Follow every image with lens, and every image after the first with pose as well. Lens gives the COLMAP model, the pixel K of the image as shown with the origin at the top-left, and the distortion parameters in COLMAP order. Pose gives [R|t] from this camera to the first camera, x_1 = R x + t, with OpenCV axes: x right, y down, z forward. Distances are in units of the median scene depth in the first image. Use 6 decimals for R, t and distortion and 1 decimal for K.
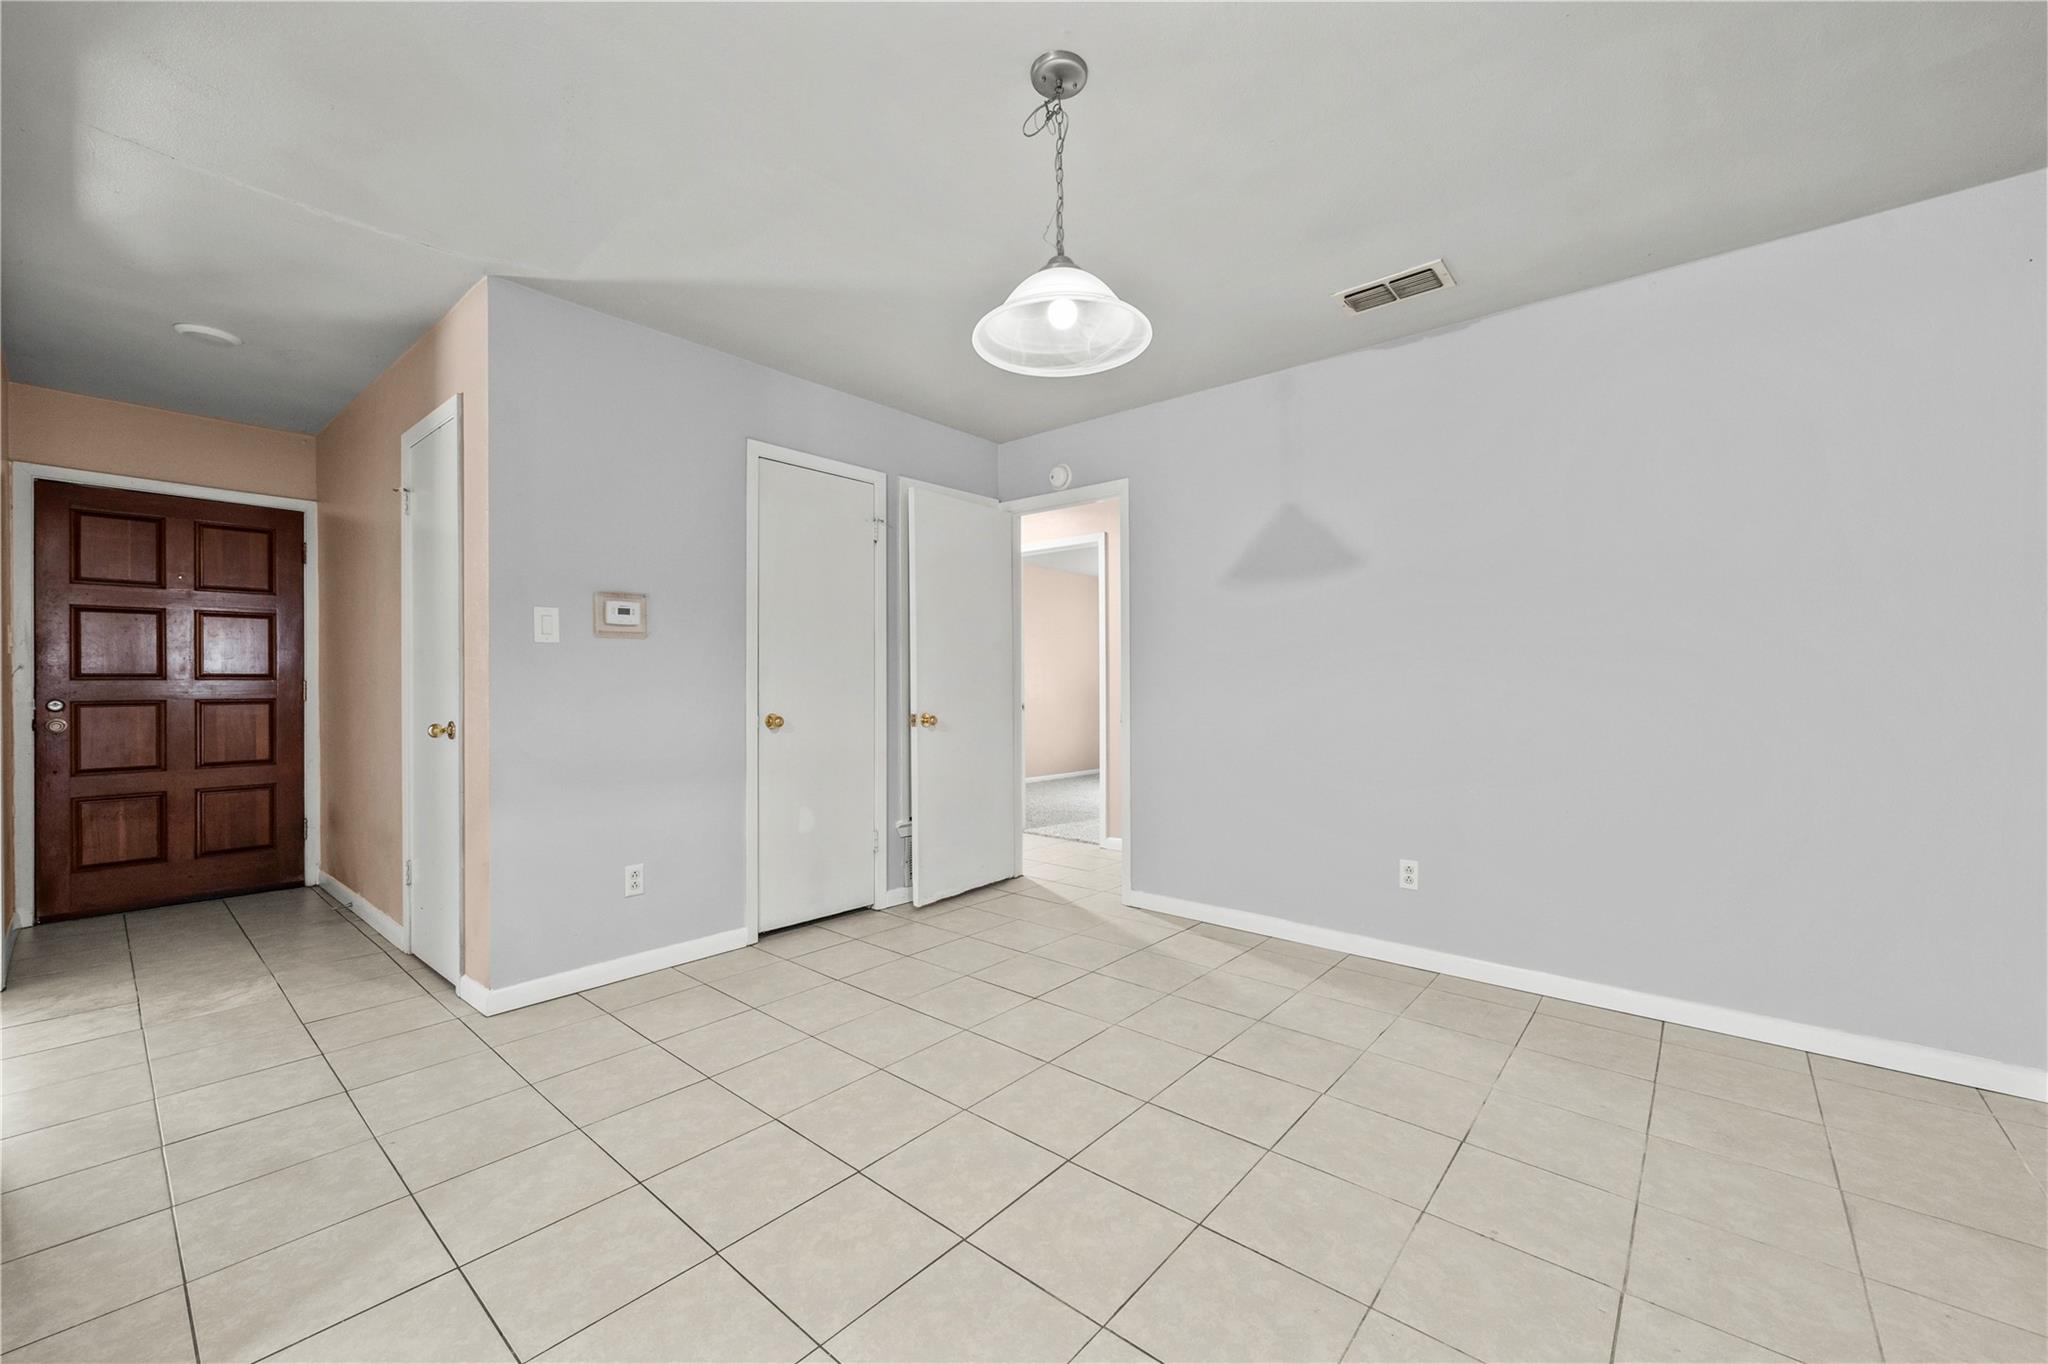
lens RADIAL K [[808.3, 0, 1040.3], [0, 808.3, 682.9], [0, 0, 1]] dist [0.000264, 0.000208]
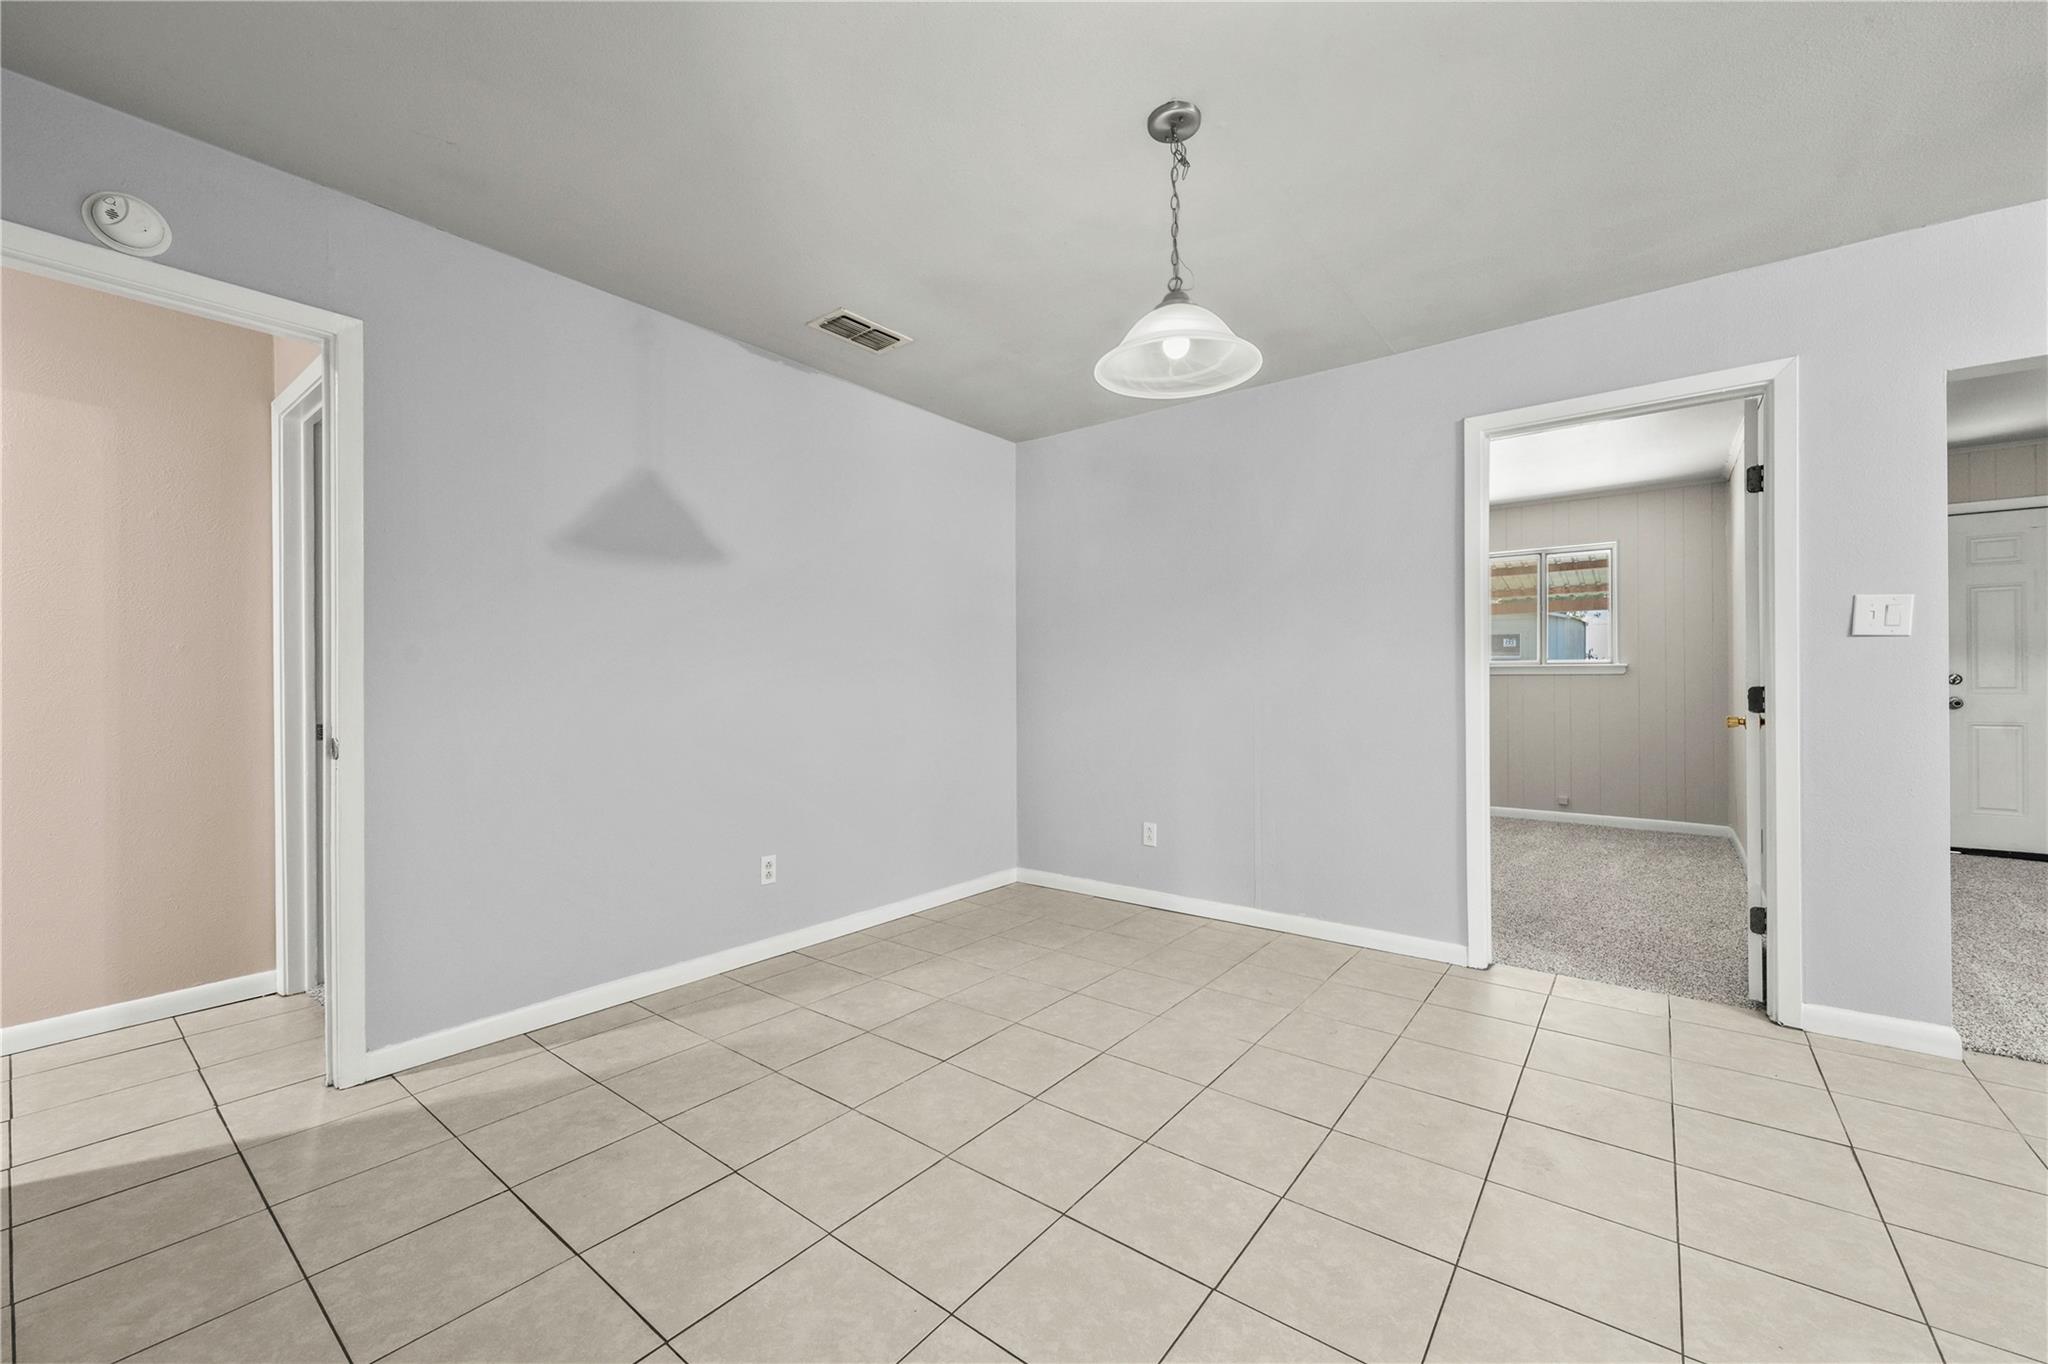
lens RADIAL K [[808.3, 0, 1034.2], [0, 808.3, 678.6], [0, 0, 1]] dist [0.000264, 0.000208]
pose [[-0.044950, 0.007727, 0.998959, -0.474319], [0.001686, 0.999969, -0.007659, 0.000431], [-0.998988, 0.001340, -0.044961, 0.561198]]
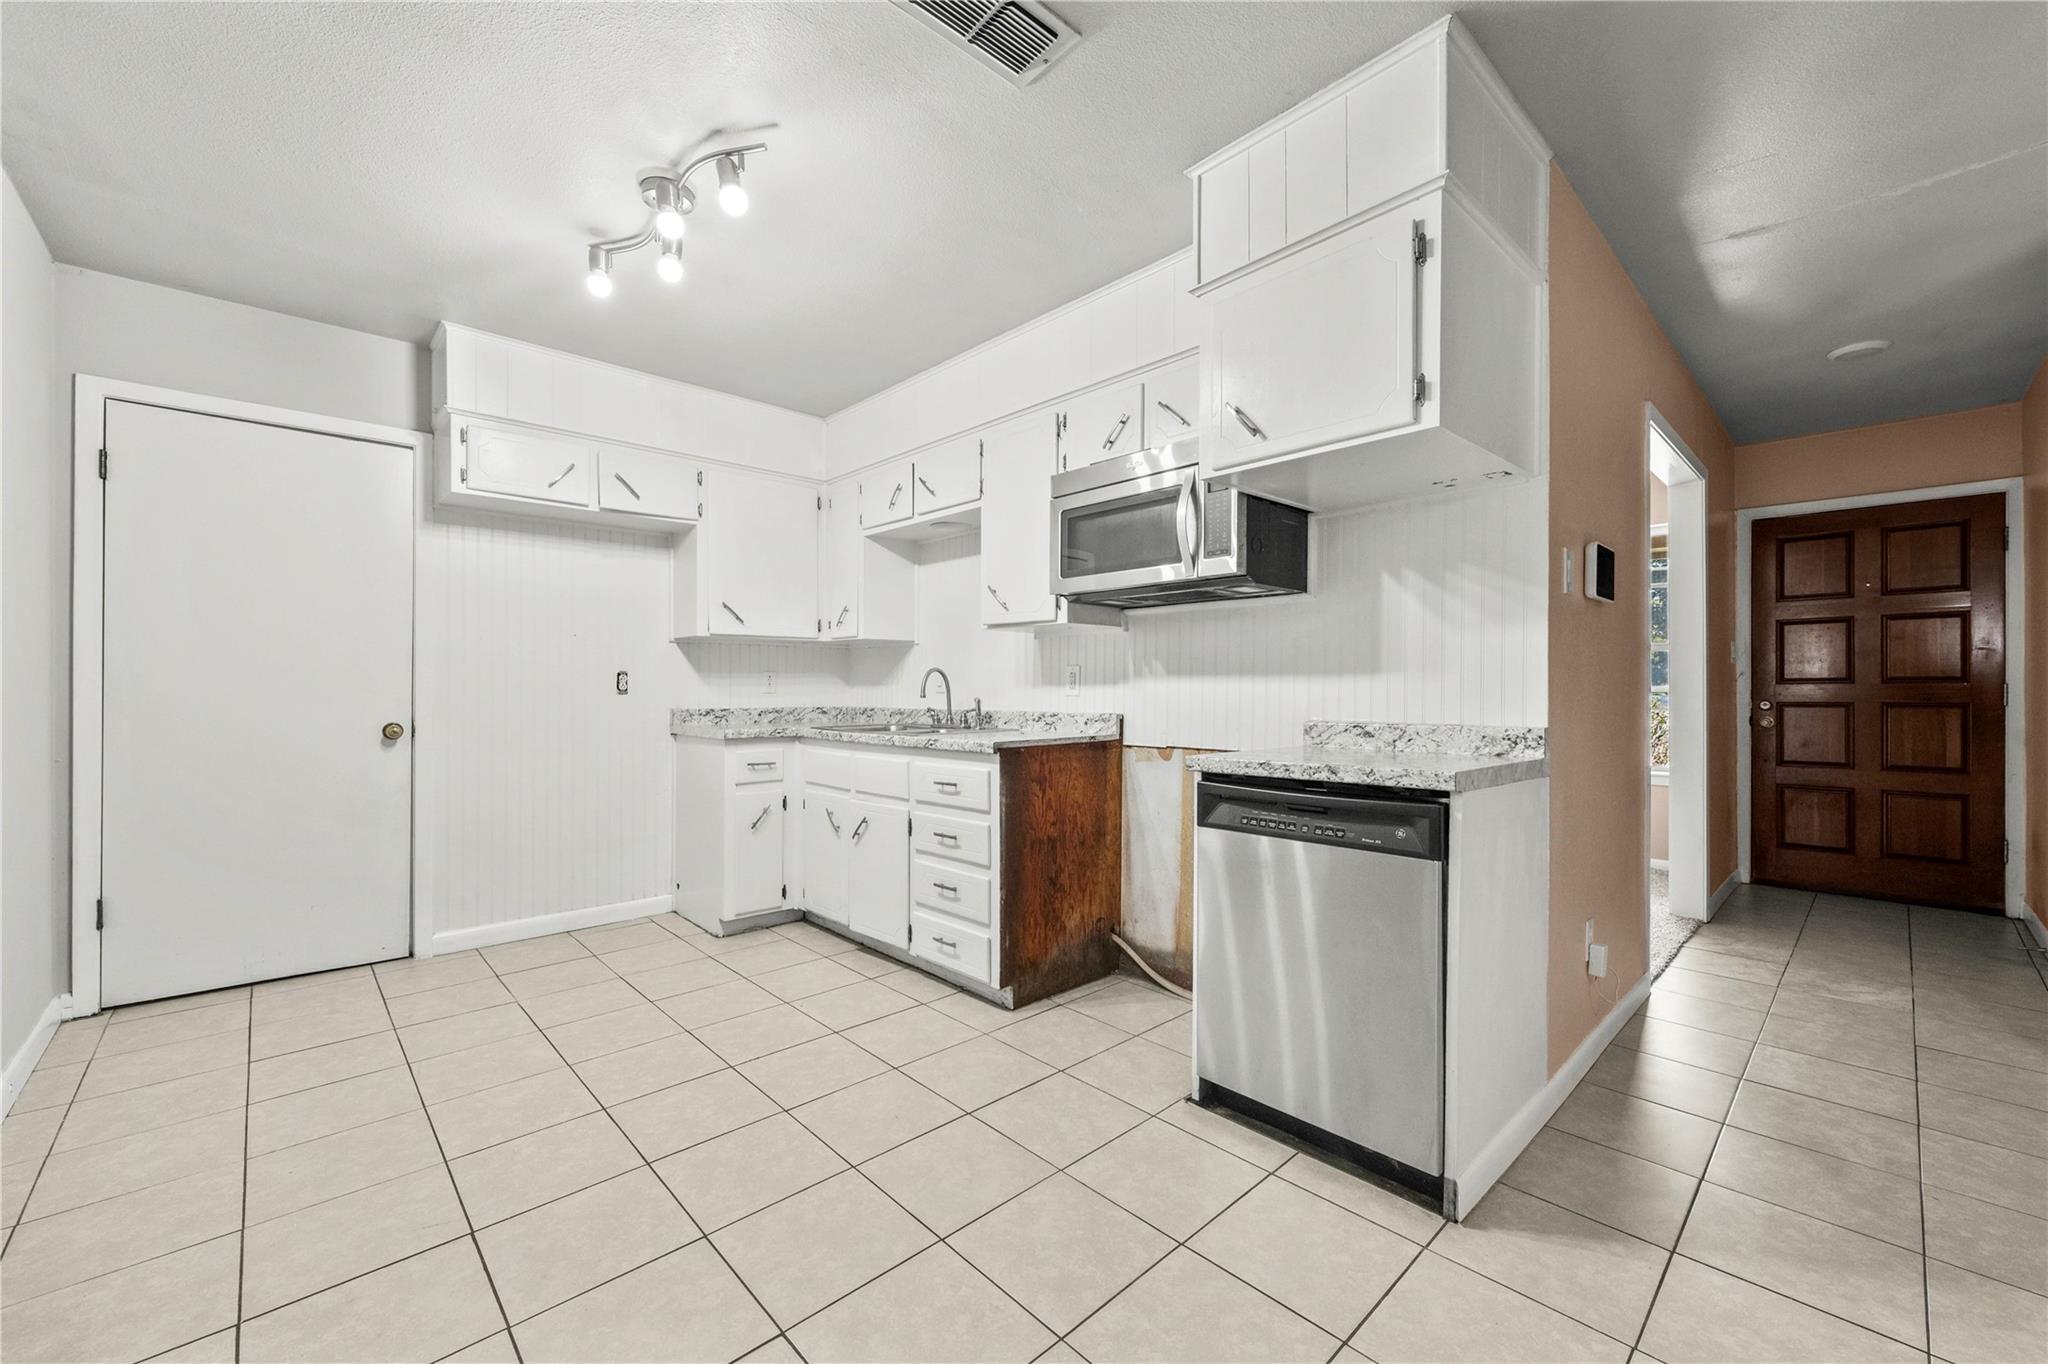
lens RADIAL K [[808.3, 0, 1029.0], [0, 808.3, 688.4], [0, 0, 1]] dist [0.000264, 0.000208]
pose [[-0.118708, 0.001578, -0.992928, 0.106219], [0.000958, 0.999998, 0.001475, 0.000436], [0.992929, -0.000776, -0.118710, 0.055624]]
